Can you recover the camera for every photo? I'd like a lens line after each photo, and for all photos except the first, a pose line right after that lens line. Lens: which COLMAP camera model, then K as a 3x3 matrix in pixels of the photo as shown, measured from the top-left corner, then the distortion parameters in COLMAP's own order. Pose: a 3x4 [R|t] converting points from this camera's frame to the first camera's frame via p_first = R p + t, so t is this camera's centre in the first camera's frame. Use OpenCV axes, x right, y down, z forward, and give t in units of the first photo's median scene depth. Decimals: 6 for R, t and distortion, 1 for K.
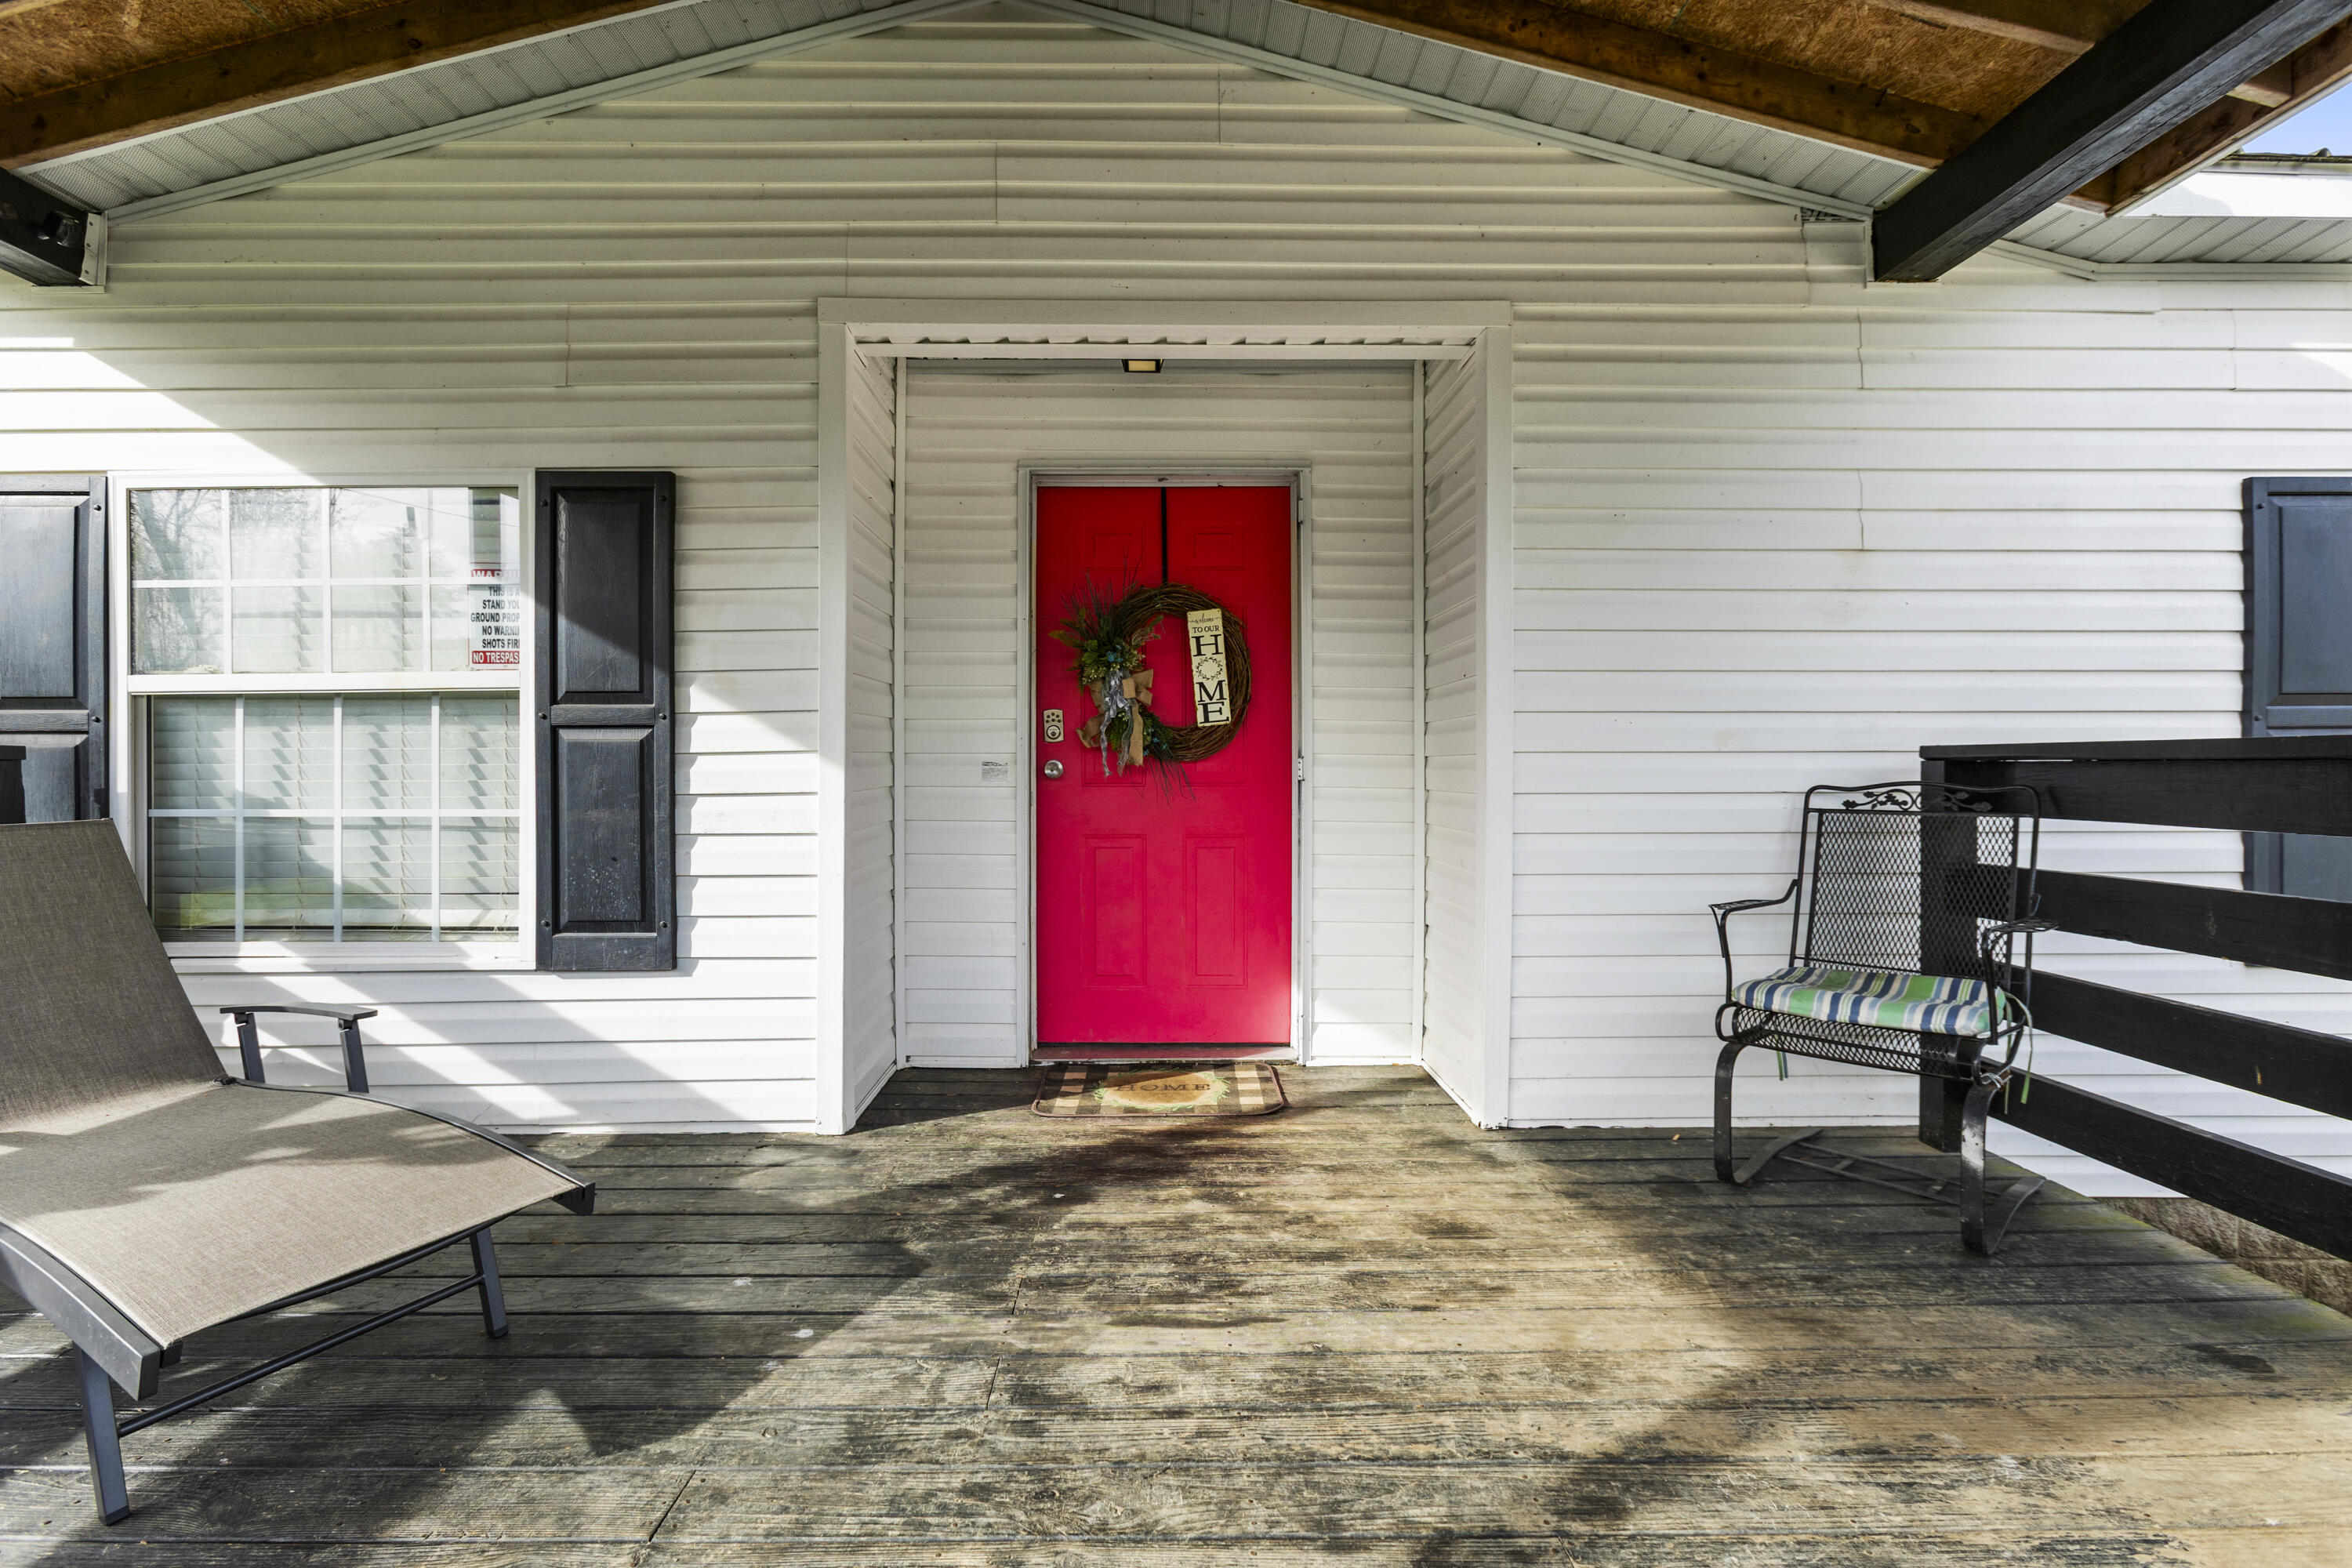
lens RADIAL K [[1045.6, 0, 1176.0], [0, 1045.6, 784.0], [0, 0, 1]] dist [-0.004961, 0.000394]
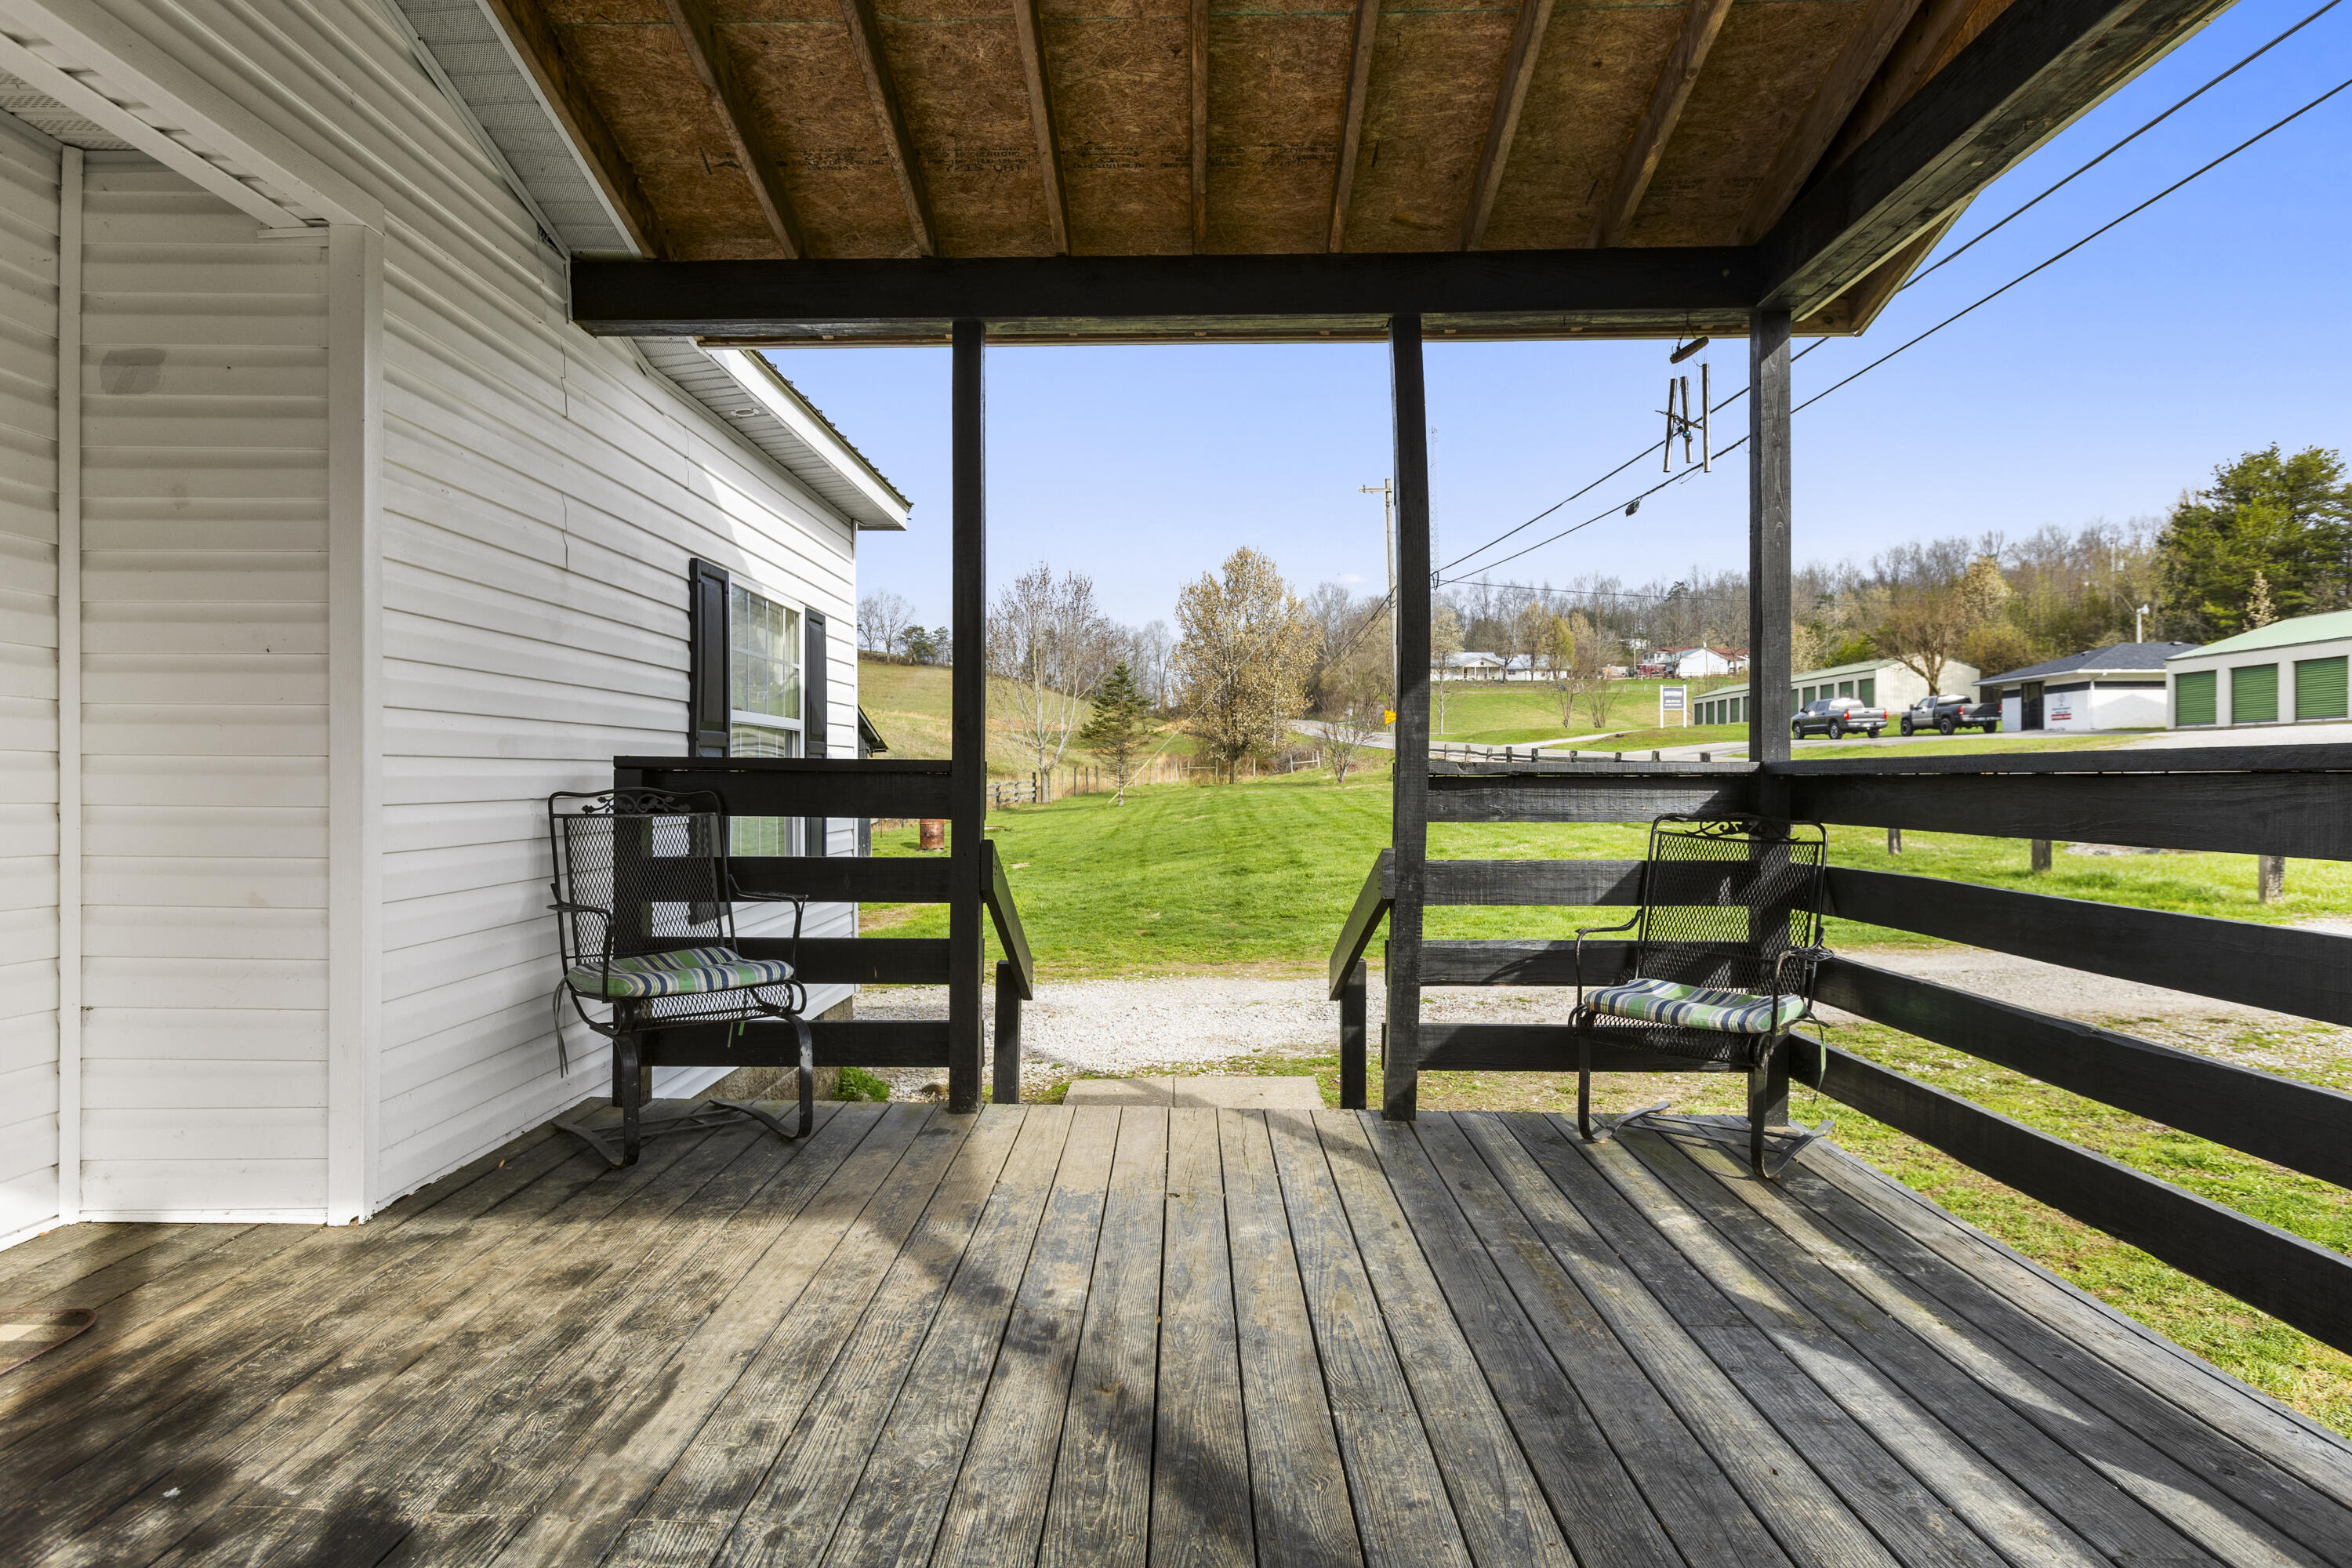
lens RADIAL K [[1389.5, 0, 1176.0], [0, 1389.5, 784.0], [0, 0, 1]] dist [0.004113, 0.001348]
pose [[0.025998, -0.002365, 0.999659, -0.934376], [0.002428, 0.999994, 0.002303, -0.009840], [-0.999659, 0.002368, 0.026004, 0.428353]]
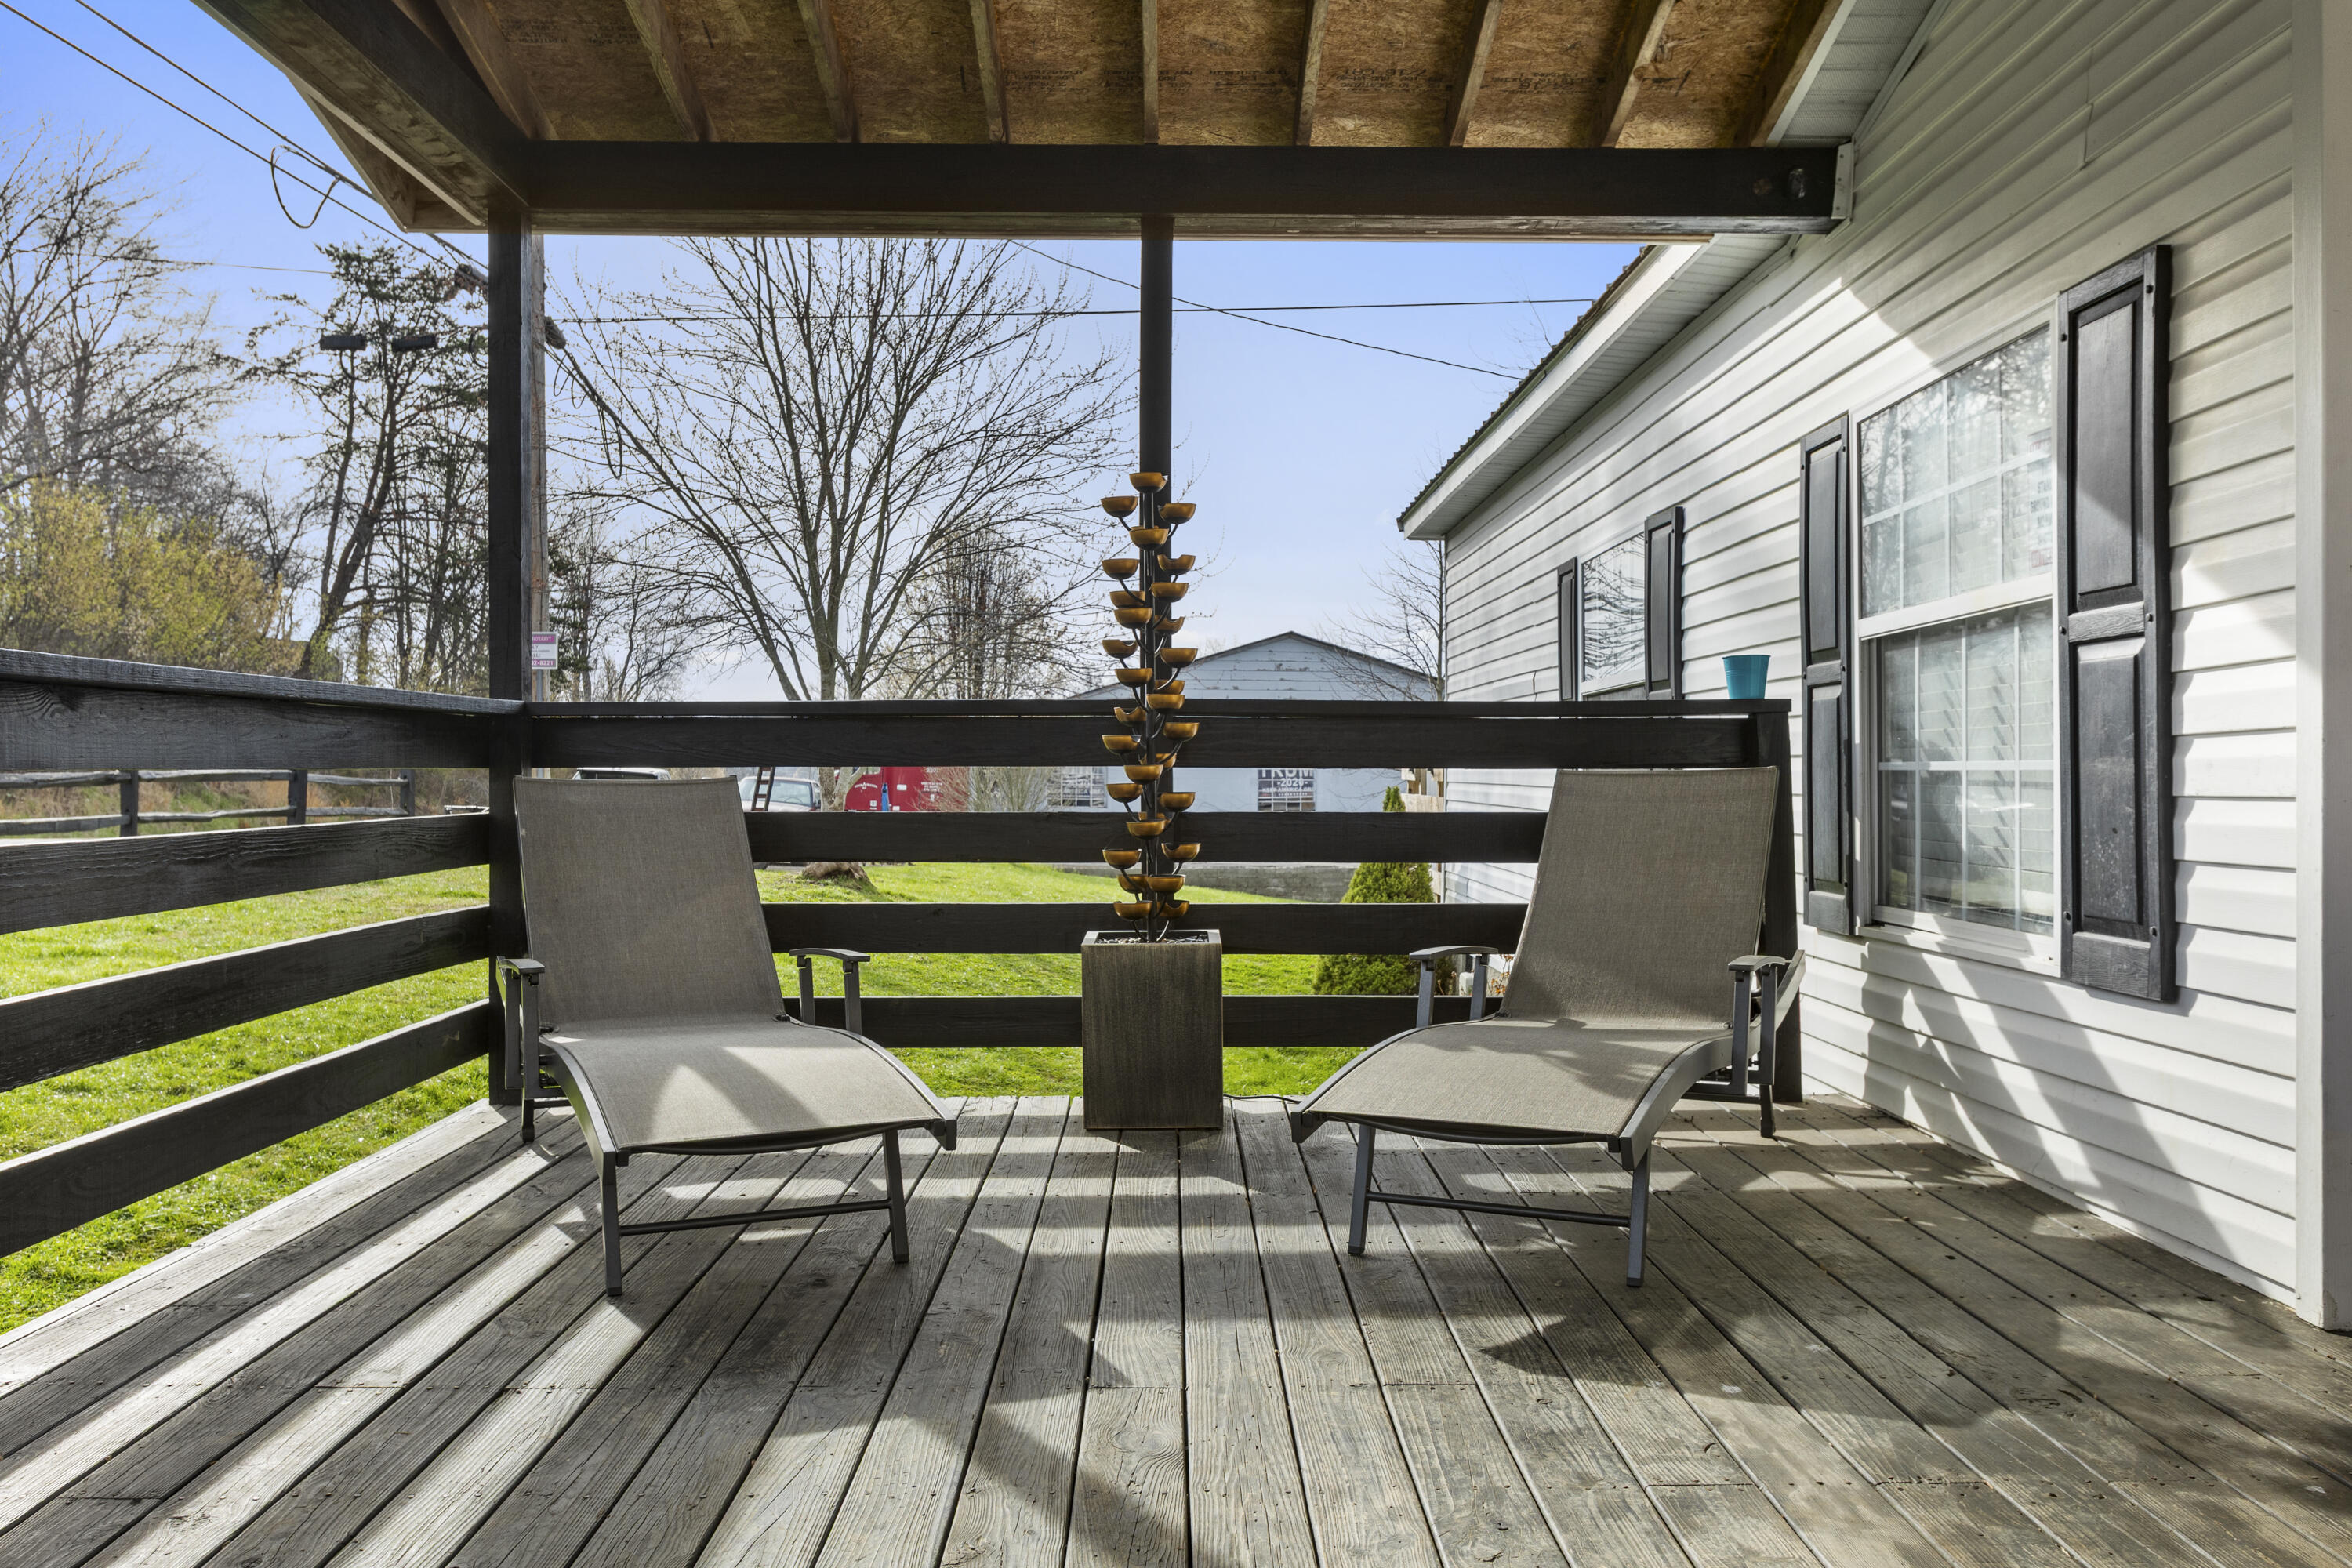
lens RADIAL K [[1935.0, 0, 1176.0], [0, 1935.0, 784.0], [0, 0, 1]] dist [0.049631, -0.001636]
pose [[-0.012051, 0.004194, -0.999919, 0.911534], [-0.004858, 0.999979, 0.004253, 0.046754], [0.999916, 0.004909, -0.012030, 0.470828]]
